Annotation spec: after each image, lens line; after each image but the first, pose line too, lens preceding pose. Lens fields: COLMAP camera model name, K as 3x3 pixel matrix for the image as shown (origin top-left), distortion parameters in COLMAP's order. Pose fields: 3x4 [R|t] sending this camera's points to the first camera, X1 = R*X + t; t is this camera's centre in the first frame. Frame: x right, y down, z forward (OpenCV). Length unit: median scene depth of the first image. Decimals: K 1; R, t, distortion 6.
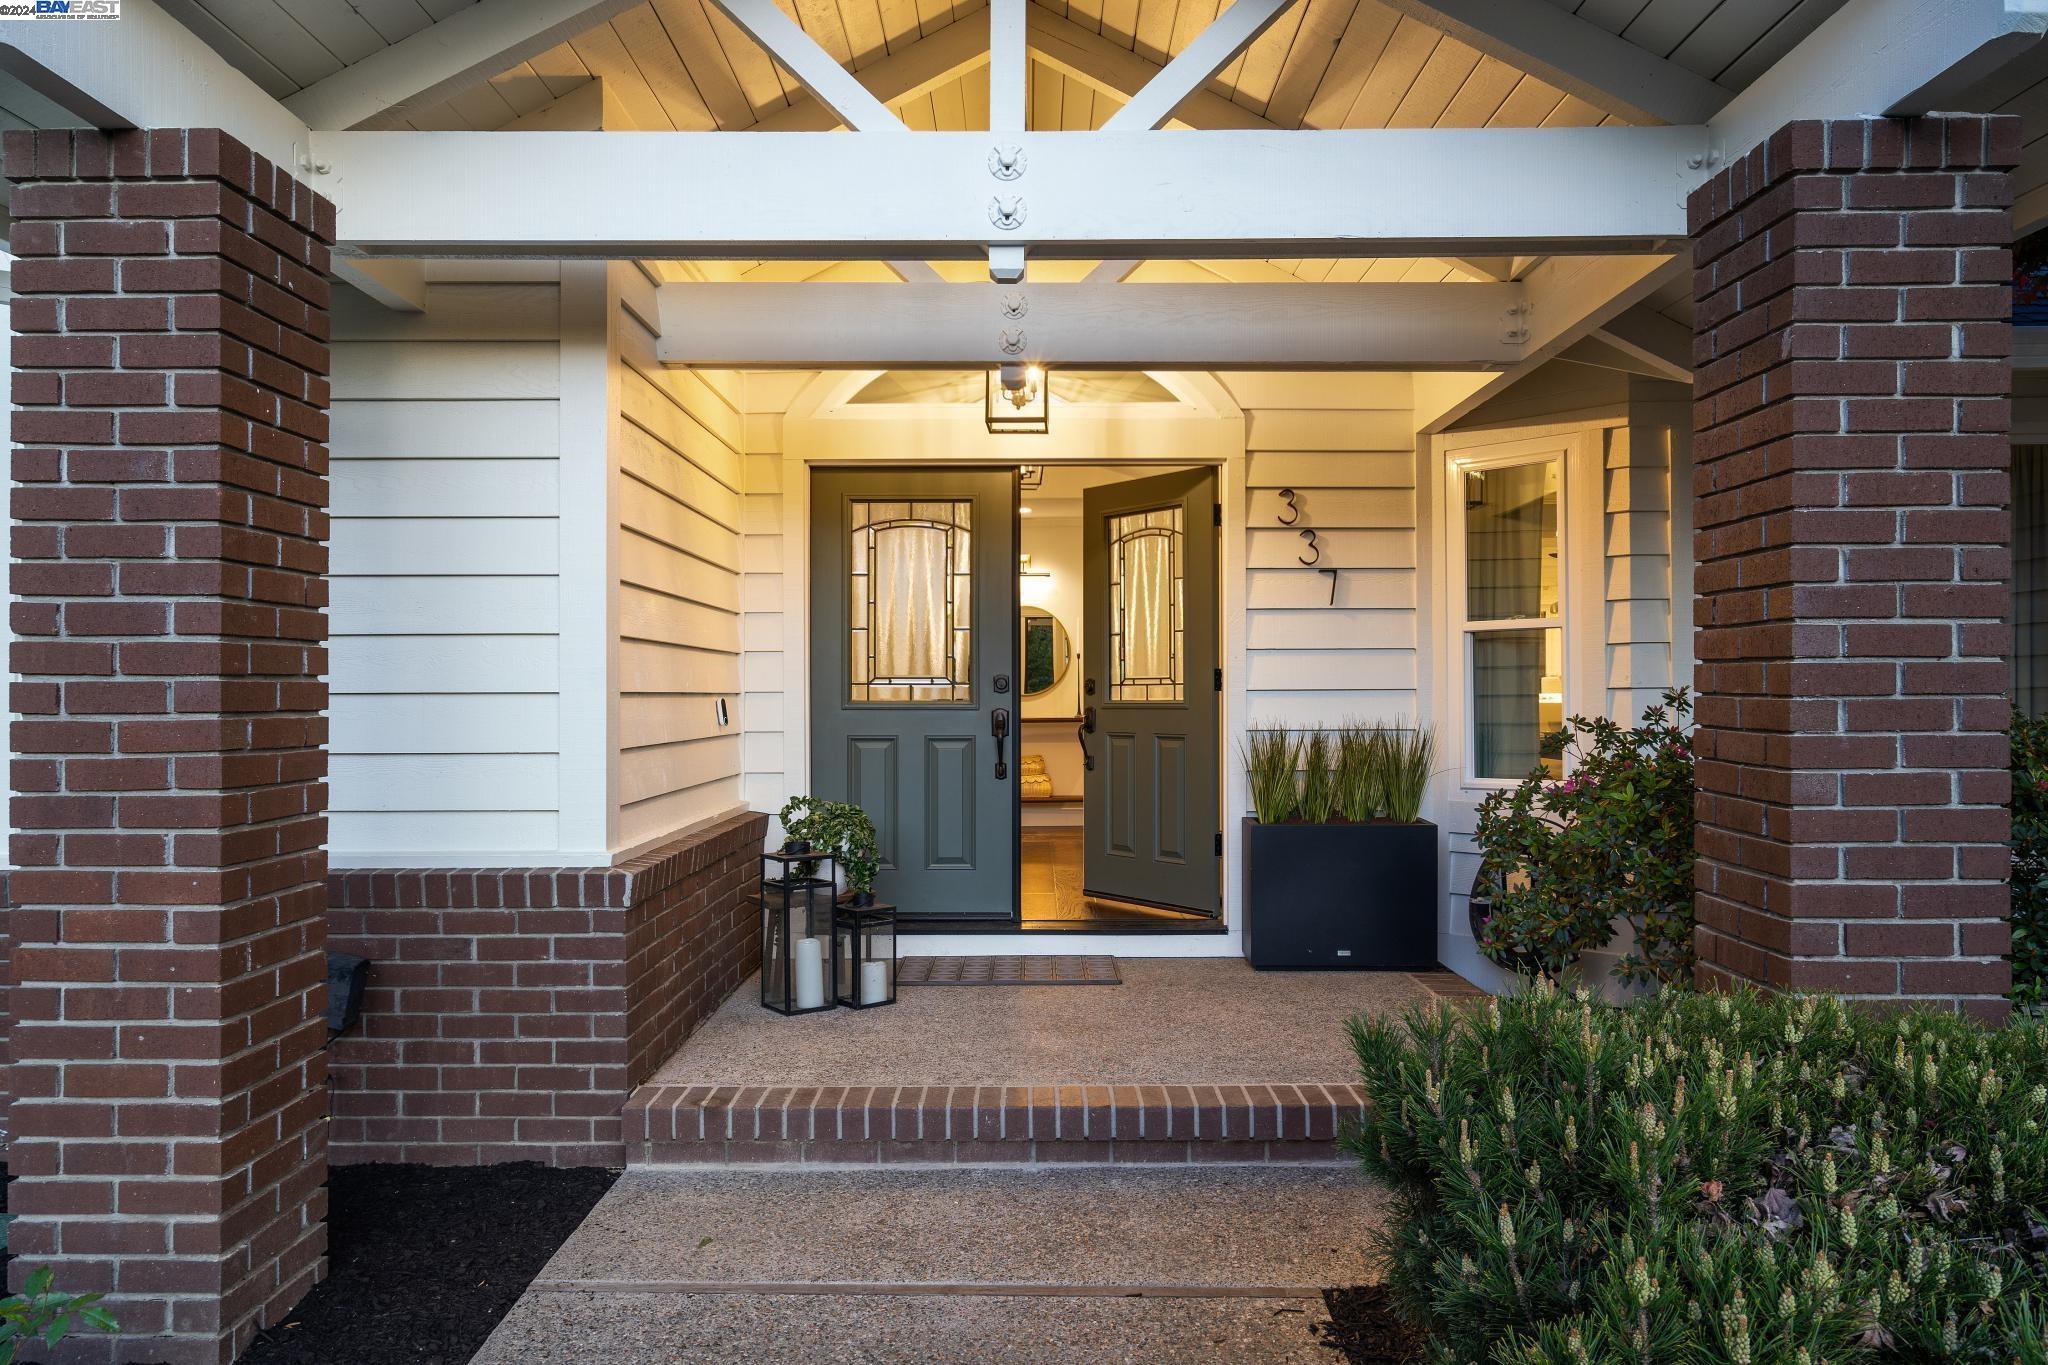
lens RADIAL K [[1527.7, 0, 1018.2], [0, 1527.7, 676.9], [0, 0, 1]] dist [0.030518, 0.000985]
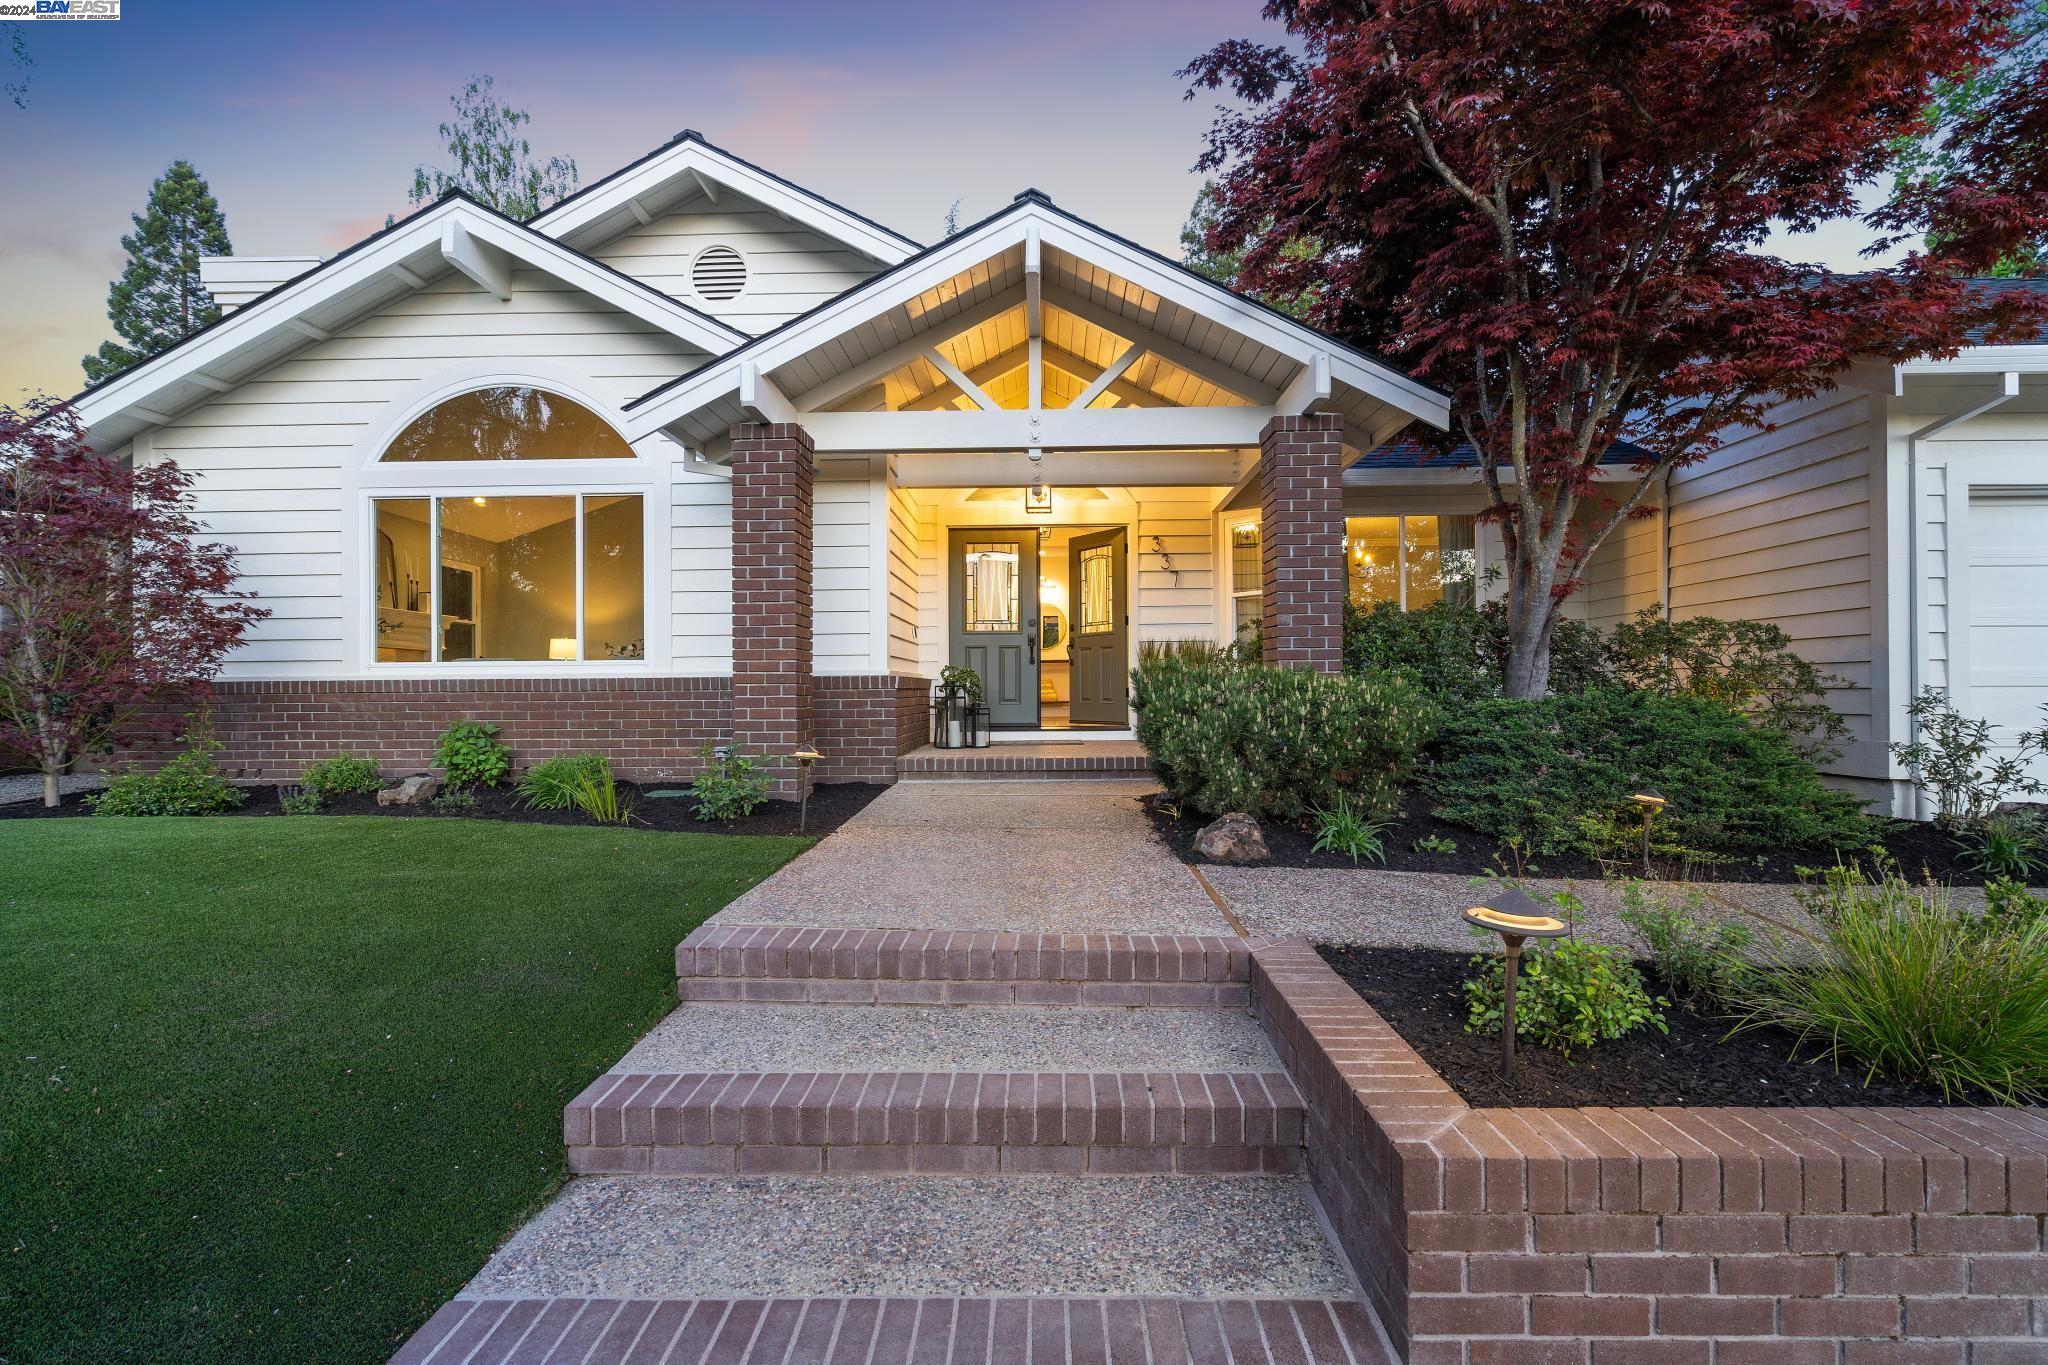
lens RADIAL K [[949.4, 0, 1005.3], [0, 949.4, 686.5], [0, 0, 1]] dist [-0.005713, -0.000453]
pose [[0.999363, -0.003353, -0.035516, -0.000804], [0.004094, 0.999775, 0.020808, 0.073278], [0.035438, -0.020940, 0.999152, -0.446758]]
